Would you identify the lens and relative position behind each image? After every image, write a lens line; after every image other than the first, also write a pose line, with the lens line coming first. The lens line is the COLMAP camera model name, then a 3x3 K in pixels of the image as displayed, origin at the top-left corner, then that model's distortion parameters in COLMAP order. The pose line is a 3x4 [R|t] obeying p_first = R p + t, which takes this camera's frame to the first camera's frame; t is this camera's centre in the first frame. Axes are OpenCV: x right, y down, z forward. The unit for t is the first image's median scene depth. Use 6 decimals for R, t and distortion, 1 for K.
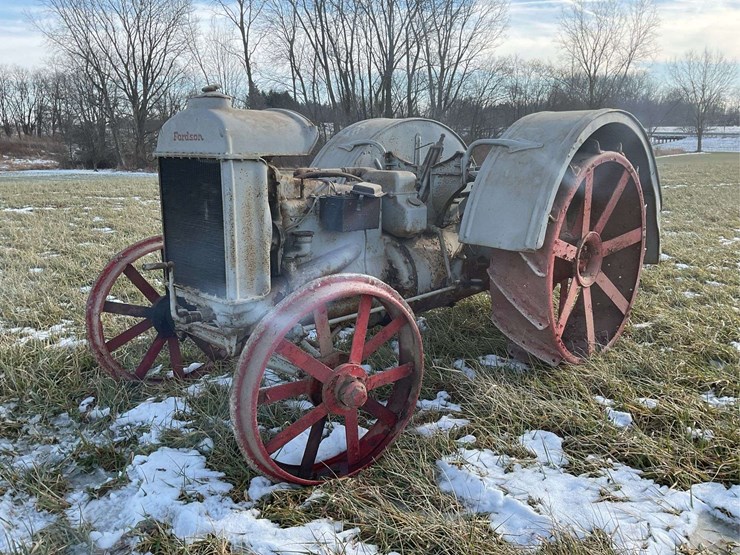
lens RADIAL K [[747.4, 0, 320.1], [0, 747.4, 288.0], [0, 0, 1]] dist [0.105478, -0.190017]
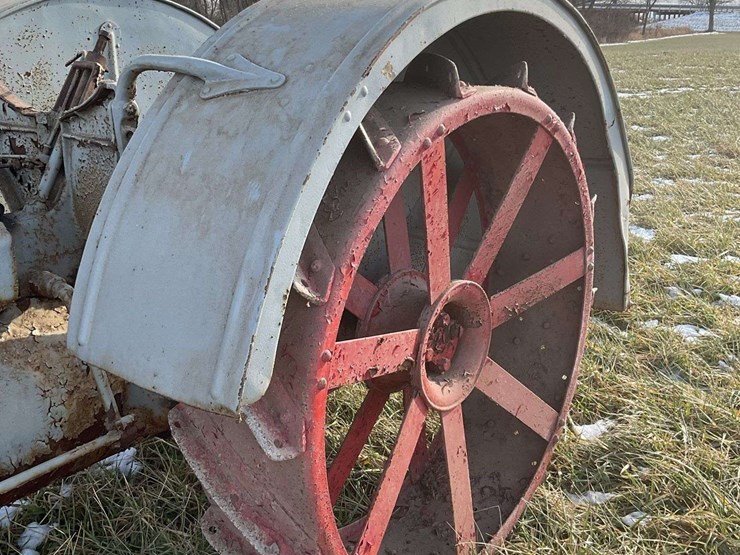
lens RADIAL K [[886.3, 0, 358.5], [0, 886.3, 278.1], [0, 0, 1]] dist [0.148254, -0.340650]
pose [[0.995240, -0.025100, 0.094165, 0.238038], [0.015831, 0.995069, 0.097918, -0.114500], [-0.096159, -0.095961, 0.990730, 0.481234]]
